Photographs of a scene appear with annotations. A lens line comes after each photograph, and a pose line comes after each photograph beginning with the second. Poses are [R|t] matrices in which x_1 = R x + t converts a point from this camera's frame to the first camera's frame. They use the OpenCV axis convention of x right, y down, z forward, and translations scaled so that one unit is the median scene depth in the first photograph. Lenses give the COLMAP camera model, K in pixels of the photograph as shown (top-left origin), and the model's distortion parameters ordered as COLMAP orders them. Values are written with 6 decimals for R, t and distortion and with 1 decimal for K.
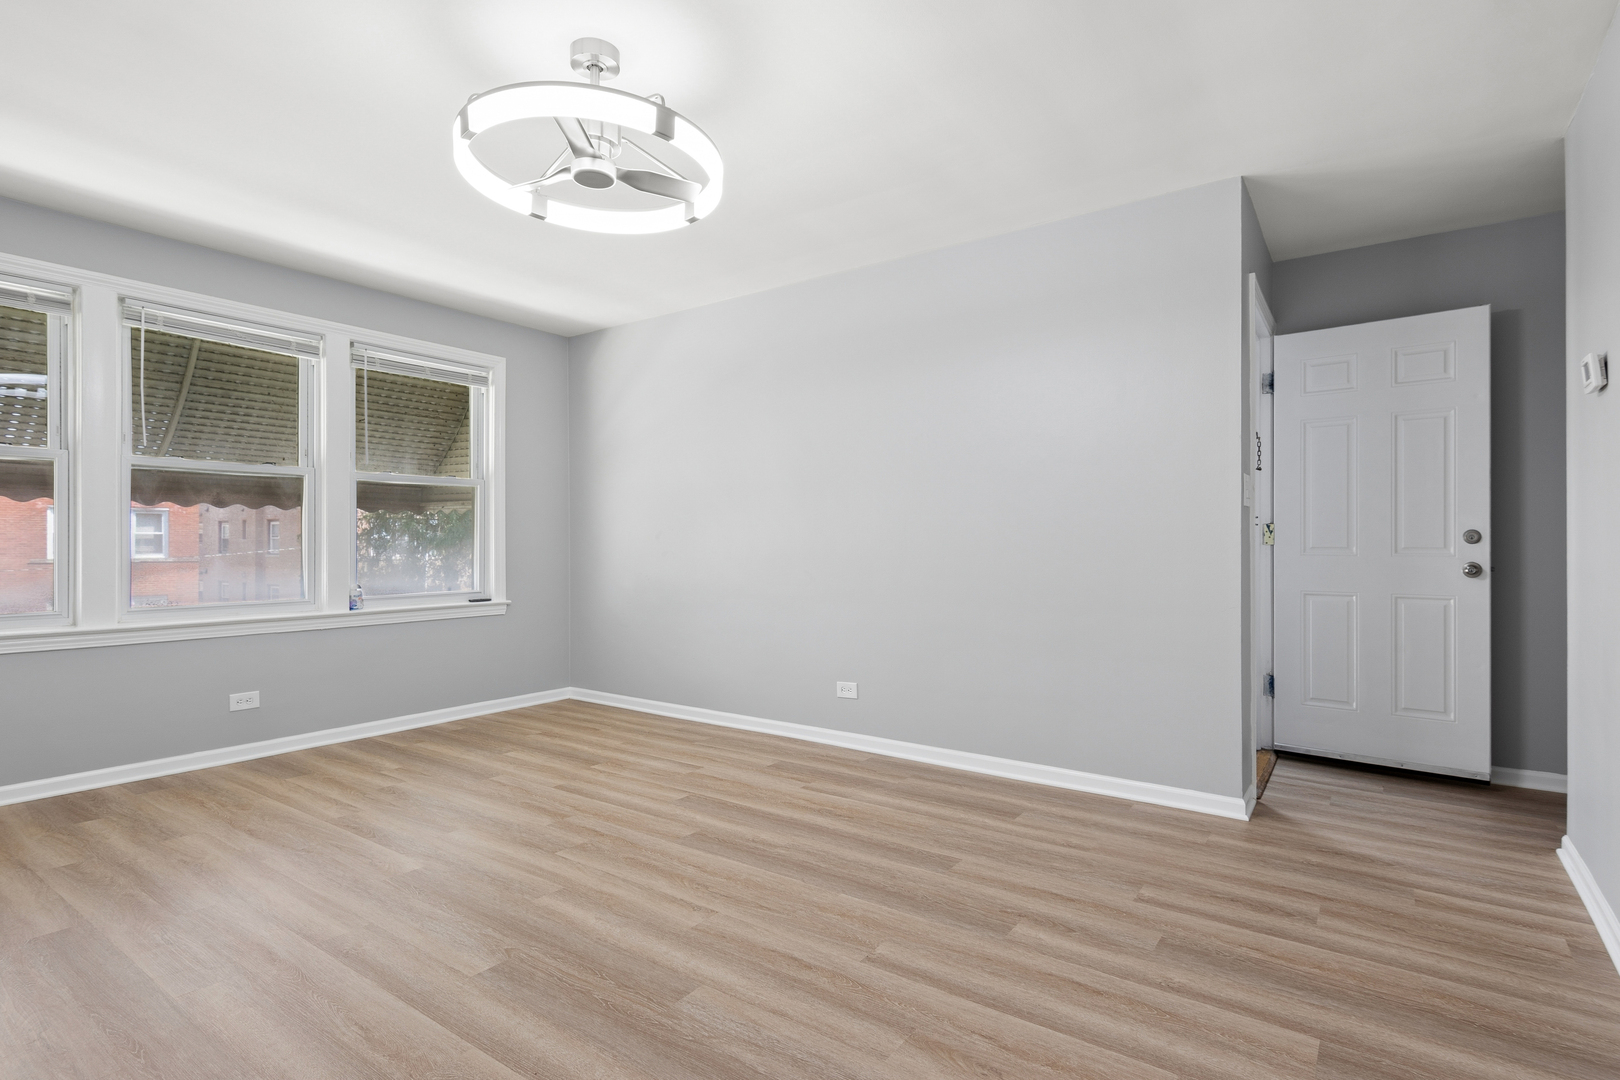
lens RADIAL K [[820.8, 0, 802.2], [0, 820.8, 544.2], [0, 0, 1]] dist [0.019014, -0.016292]
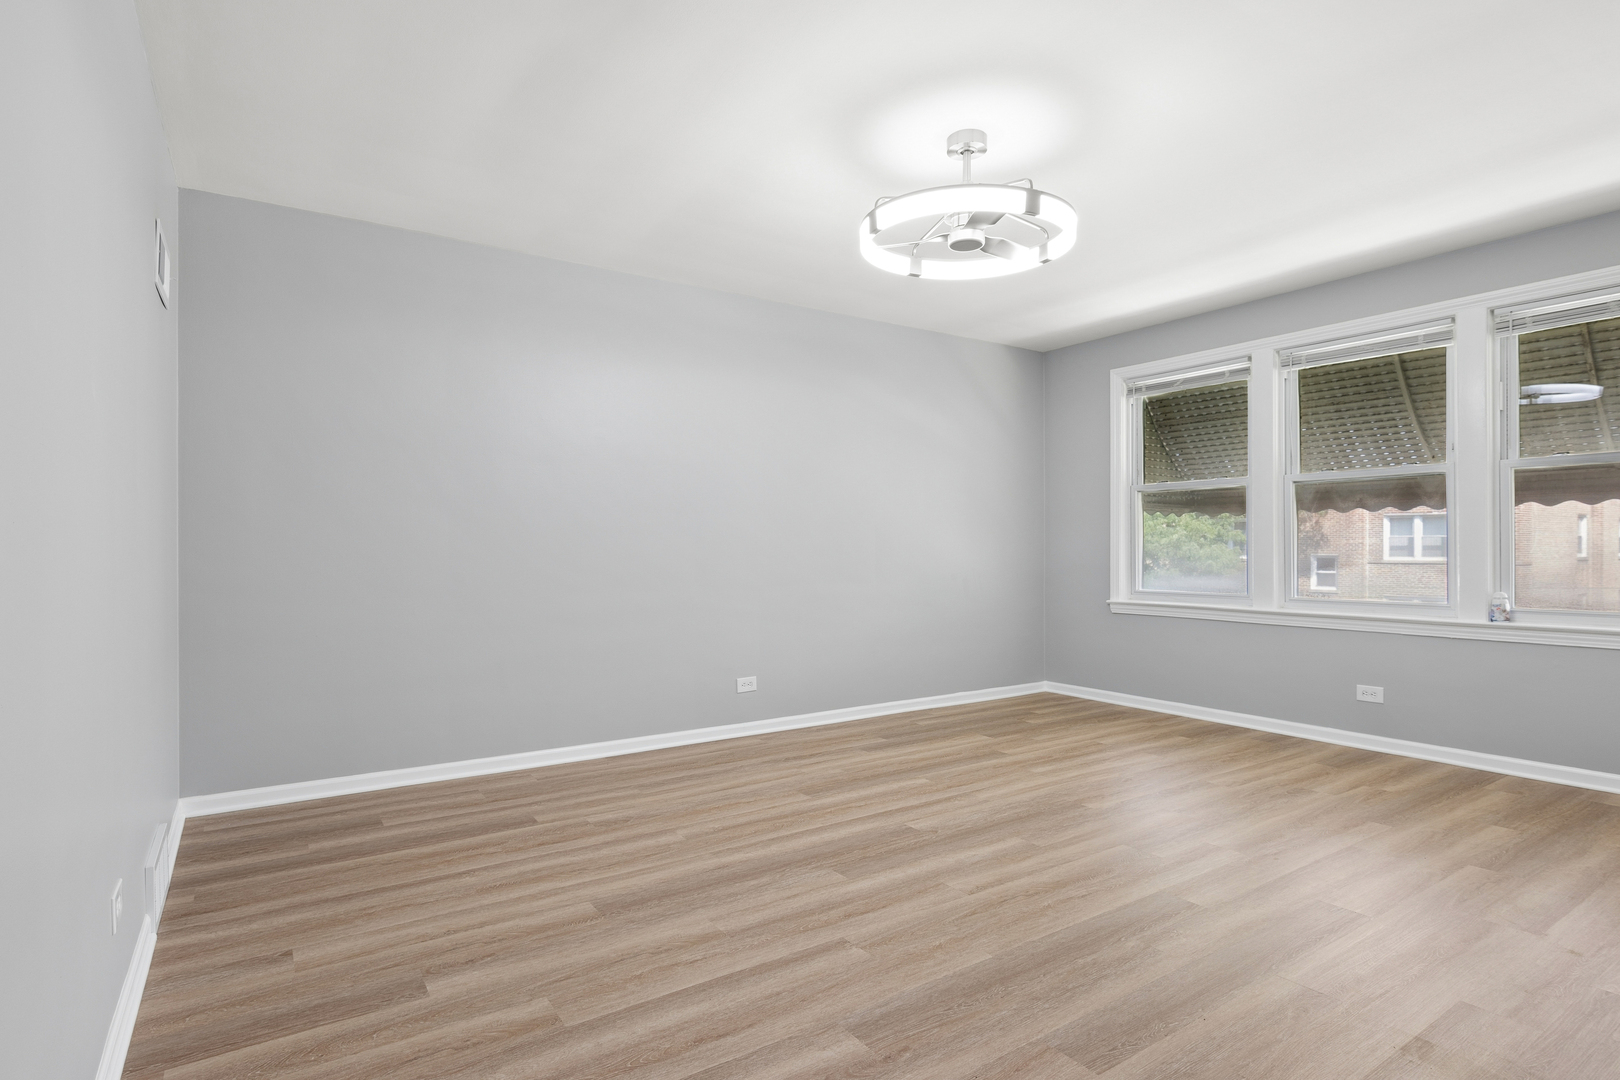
lens RADIAL K [[820.8, 0, 802.2], [0, 820.8, 544.2], [0, 0, 1]] dist [0.019014, -0.016292]
pose [[-0.351194, -0.004237, -0.936293, 0.851808], [0.003159, 0.999979, -0.005710, 0.004045], [0.936297, -0.004963, -0.351173, 1.040889]]
